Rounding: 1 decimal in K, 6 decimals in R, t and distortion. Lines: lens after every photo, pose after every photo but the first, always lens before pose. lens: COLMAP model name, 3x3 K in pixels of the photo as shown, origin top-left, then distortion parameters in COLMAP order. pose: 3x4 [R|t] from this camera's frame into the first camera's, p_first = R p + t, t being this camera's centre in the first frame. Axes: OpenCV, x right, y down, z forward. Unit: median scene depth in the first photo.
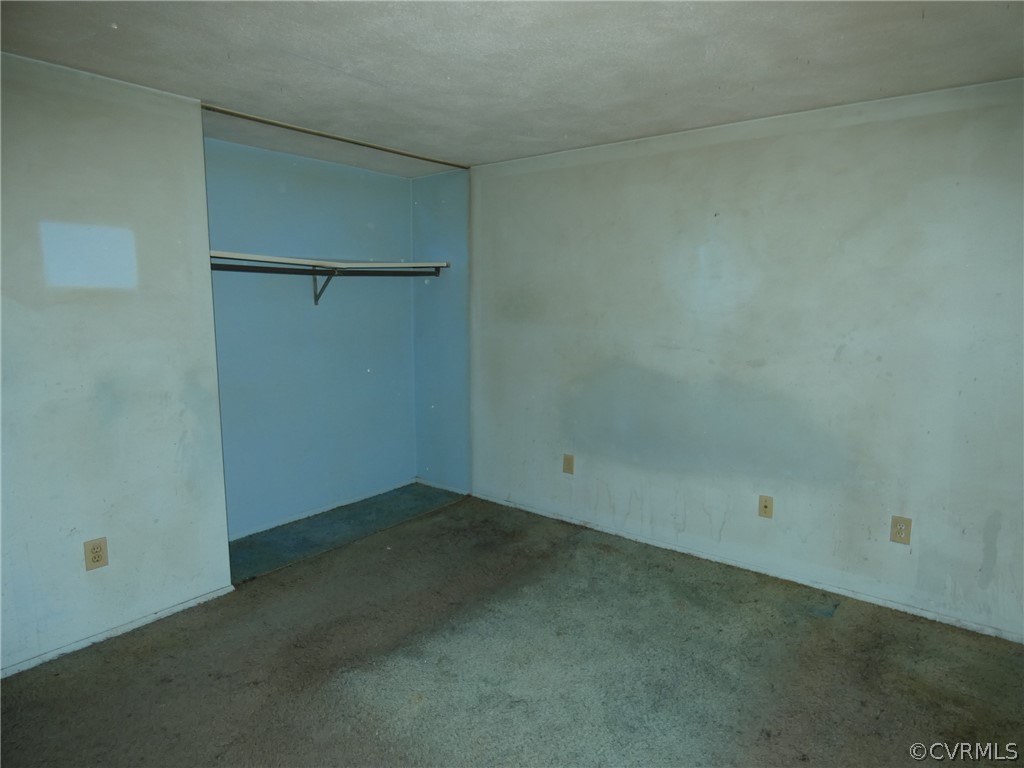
lens RADIAL K [[609.7, 0, 518.4], [0, 609.7, 381.8], [0, 0, 1]] dist [-0.014971, 0.008294]
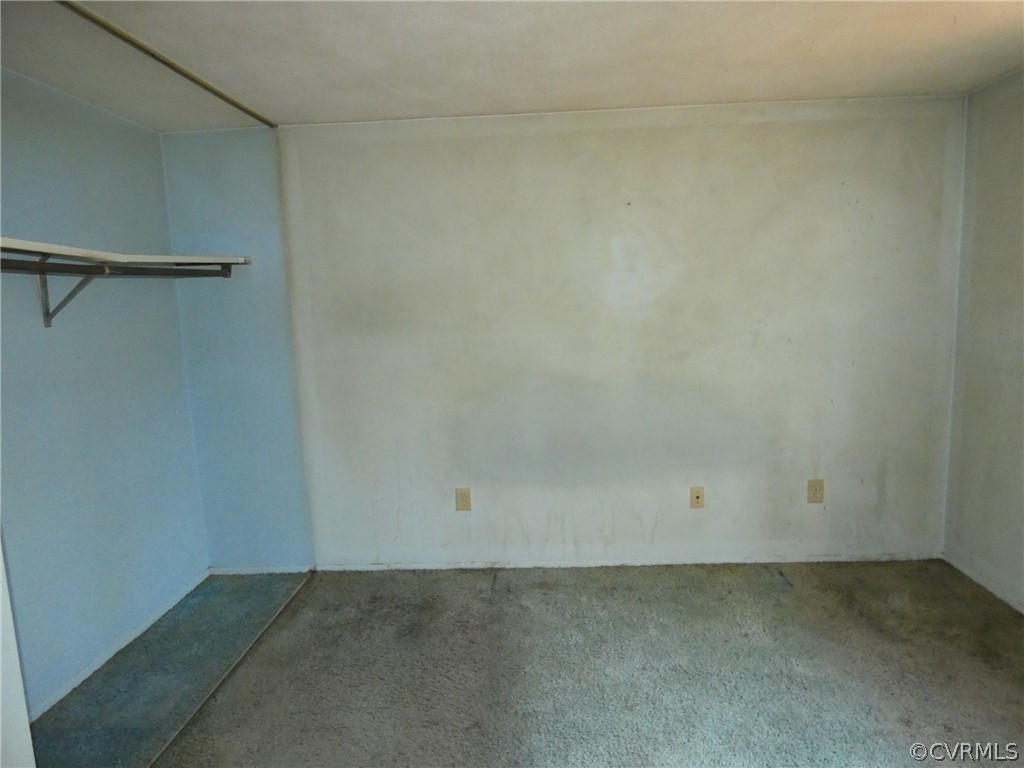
lens RADIAL K [[609.7, 0, 520.8], [0, 609.7, 384.0], [0, 0, 1]] dist [-0.014971, 0.008294]
pose [[0.811741, -0.114274, 0.572728, -0.367397], [0.118649, 0.992487, 0.029863, -0.042937], [-0.571838, 0.043712, 0.819201, 0.320763]]
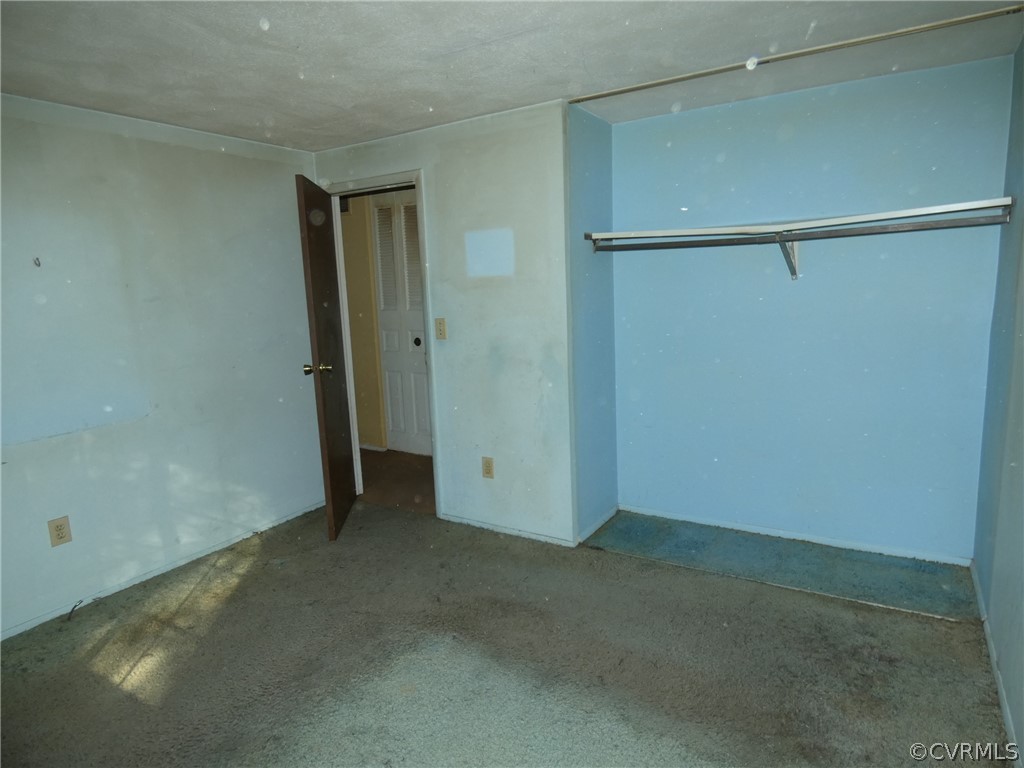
lens RADIAL K [[609.7, 0, 521.6], [0, 609.7, 382.4], [0, 0, 1]] dist [-0.014971, 0.008294]
pose [[0.112952, 0.156465, -0.981204, 0.506984], [-0.093898, 0.984785, 0.146226, -0.094255], [0.989154, 0.075617, 0.125925, 0.679585]]
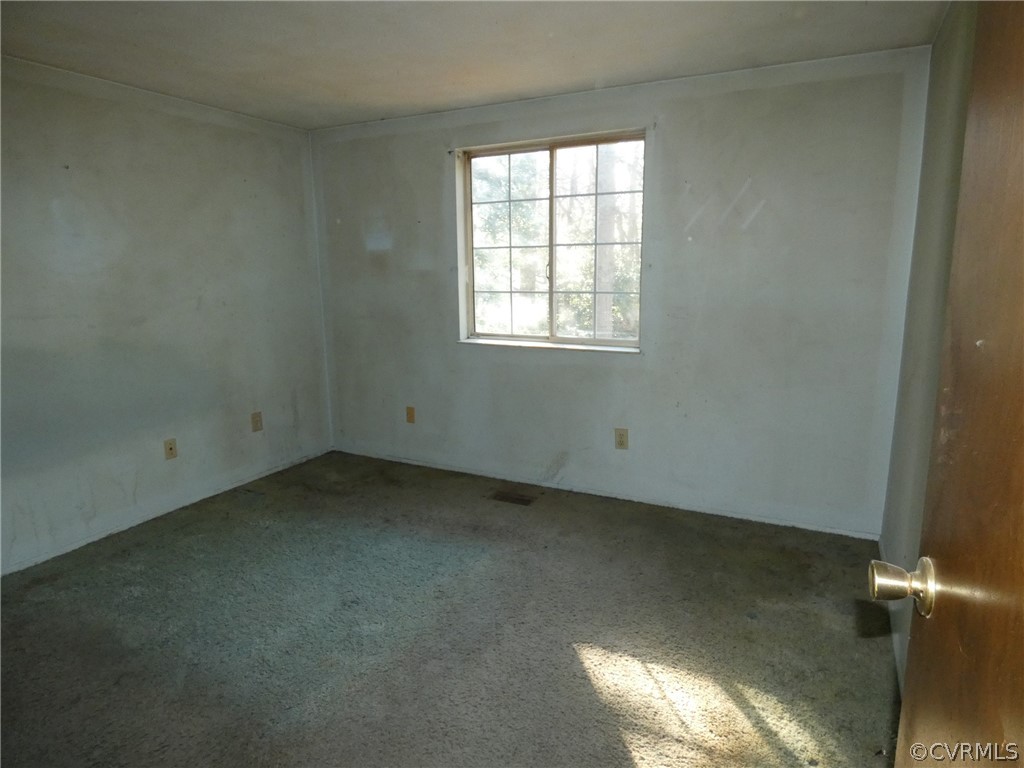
lens RADIAL K [[609.7, 0, 515.7], [0, 609.7, 385.3], [0, 0, 1]] dist [-0.014971, 0.008294]
pose [[-0.193721, -0.188303, 0.962816, -0.723038], [0.144544, 0.965218, 0.217856, -0.053855], [-0.970350, 0.181372, -0.159765, 0.522559]]
